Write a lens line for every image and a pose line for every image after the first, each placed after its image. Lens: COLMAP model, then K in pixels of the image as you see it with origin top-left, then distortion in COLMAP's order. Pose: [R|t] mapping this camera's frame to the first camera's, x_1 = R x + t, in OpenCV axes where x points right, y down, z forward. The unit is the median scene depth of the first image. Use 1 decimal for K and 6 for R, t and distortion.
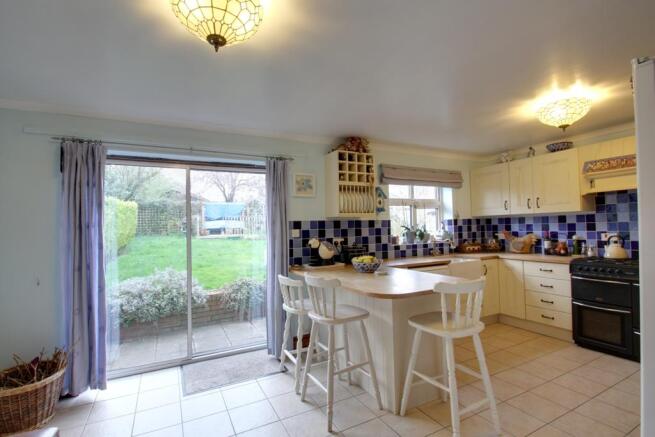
lens RADIAL K [[308.5, 0, 329.1], [0, 308.5, 220.7], [0, 0, 1]] dist [-0.005618, -0.000149]
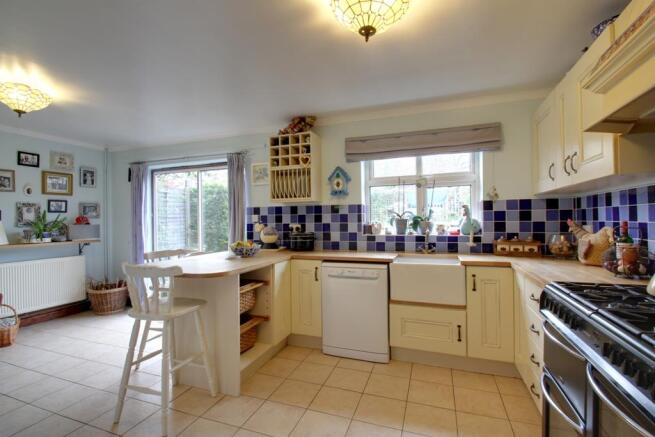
lens RADIAL K [[308.5, 0, 328.8], [0, 308.5, 217.4], [0, 0, 1]] dist [-0.005618, -0.000149]
pose [[0.674666, 0.018099, -0.737902, 0.781463], [0.019032, 0.998940, 0.041903, -0.003521], [0.737878, -0.042314, 0.673606, 0.394249]]
